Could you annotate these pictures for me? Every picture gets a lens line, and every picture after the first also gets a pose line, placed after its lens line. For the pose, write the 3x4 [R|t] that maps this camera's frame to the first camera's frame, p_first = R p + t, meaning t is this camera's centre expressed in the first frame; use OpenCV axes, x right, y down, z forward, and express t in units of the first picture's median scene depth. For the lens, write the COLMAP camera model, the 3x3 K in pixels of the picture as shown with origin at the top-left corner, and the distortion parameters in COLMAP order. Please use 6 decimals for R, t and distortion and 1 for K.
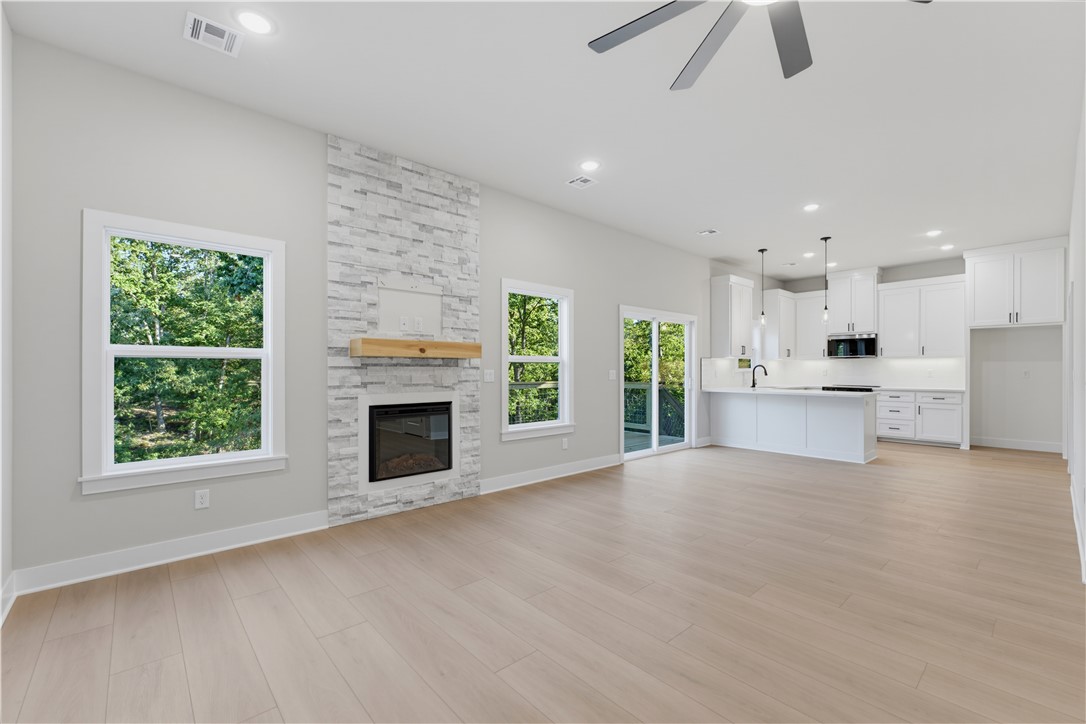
lens RADIAL K [[460.8, 0, 545.1], [0, 460.8, 369.5], [0, 0, 1]] dist [-0.000833, 0.000189]
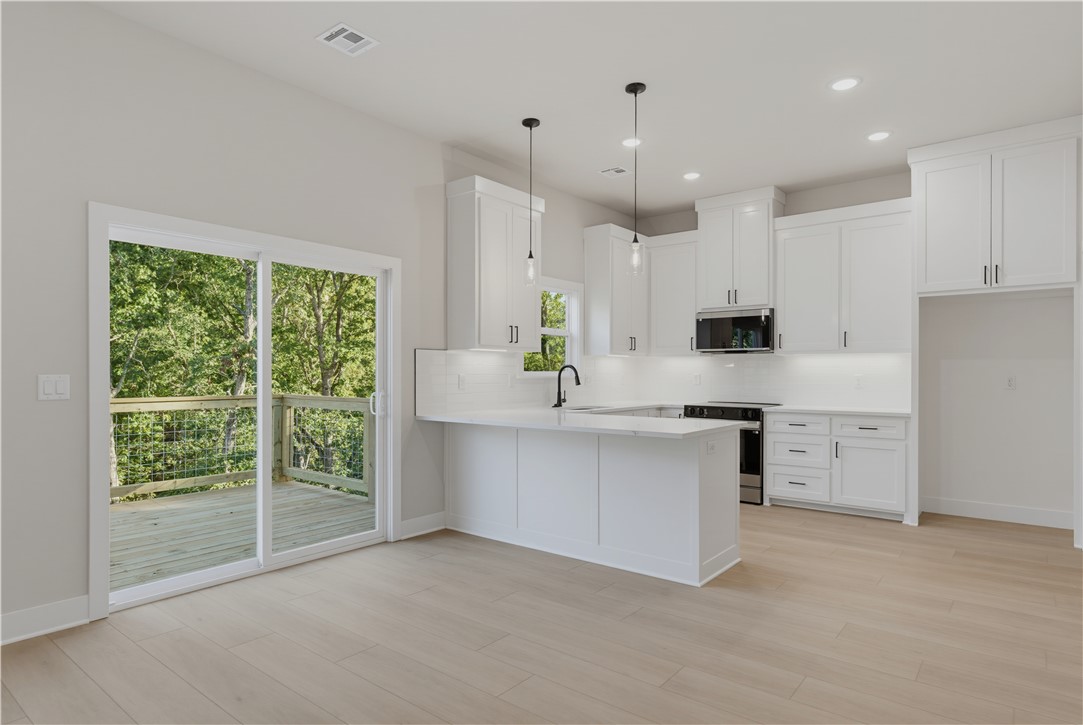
lens RADIAL K [[612.9, 0, 536.9], [0, 612.9, 372.6], [0, 0, 1]] dist [0.000359, -0.000106]
pose [[0.987241, 0.001826, 0.159220, 0.418038], [-0.001604, 0.999998, -0.001520, 0.000094], [-0.159222, 0.001245, 0.987242, 0.415528]]
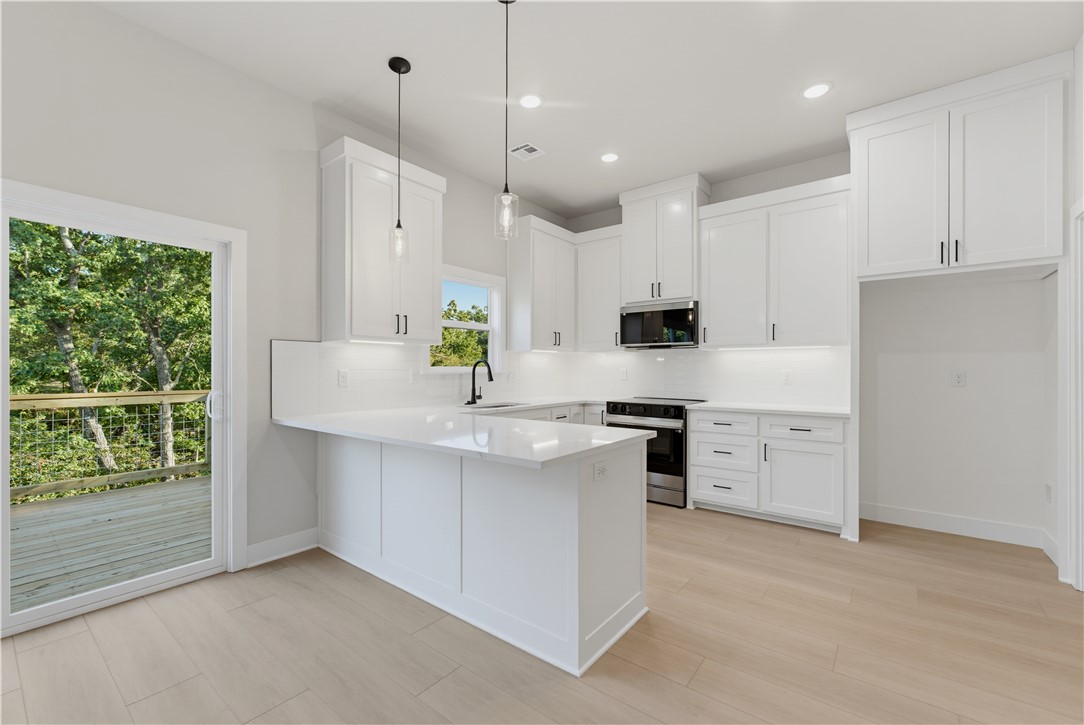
lens RADIAL K [[456.2, 0, 532.9], [0, 456.2, 368.3], [0, 0, 1]] dist [0.000427, 0.000013]
pose [[0.986806, 0.001725, 0.161900, 0.576583], [-0.001300, 0.999995, -0.002734, 0.000706], [-0.161904, 0.002487, 0.986803, 0.661071]]
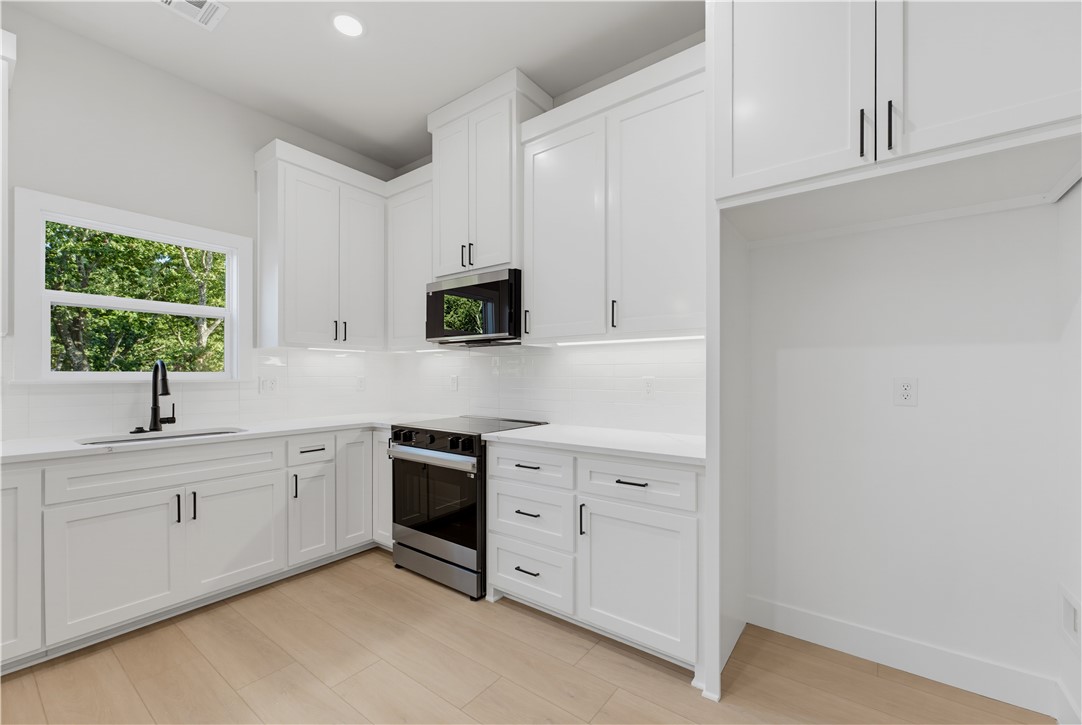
lens RADIAL K [[443.4, 0, 543.3], [0, 443.4, 375.4], [0, 0, 1]] dist [-0.001259, -0.000114]
pose [[0.981910, 0.000862, 0.189345, 0.866129], [-0.000564, 0.999999, -0.001627, 0.000397], [-0.189346, 0.001490, 0.981909, 0.866850]]
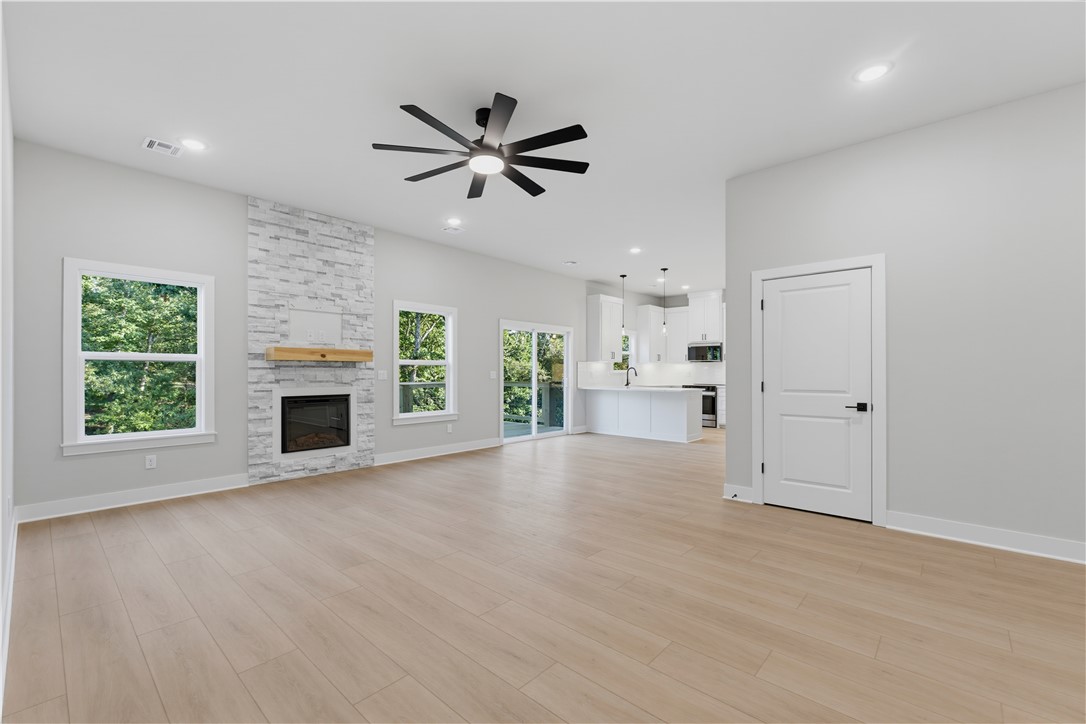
lens RADIAL K [[463.0, 0, 546.9], [0, 463.0, 372.9], [0, 0, 1]] dist [-0.000313, 0.000092]
pose [[0.994183, 0.001825, 0.107686, 0.144413], [-0.002195, 0.999992, 0.003322, 0.001766], [-0.107679, -0.003539, 0.994179, -0.253839]]
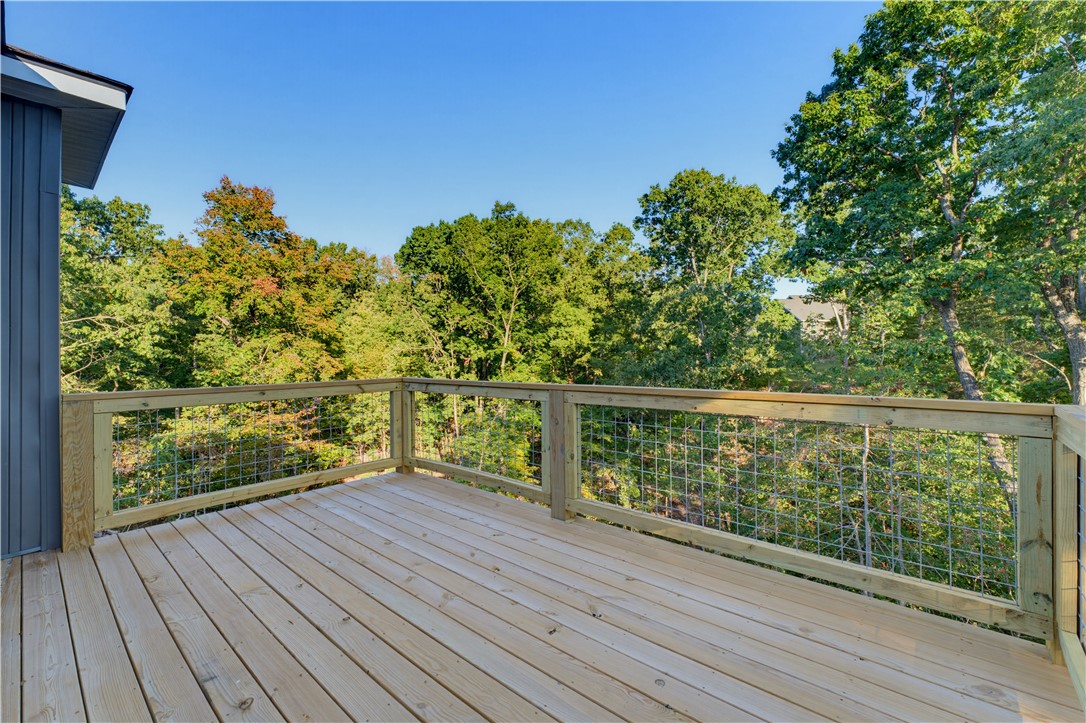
lens RADIAL K [[438.8, 0, 557.6], [0, 438.8, 353.5], [0, 0, 1]] dist [-0.001375, 0.000049]
pose [[0.150062, -0.004916, -0.988664, 0.361561], [0.013914, 0.999899, -0.002860, 0.004166], [0.988579, -0.013327, 0.150115, 1.235883]]
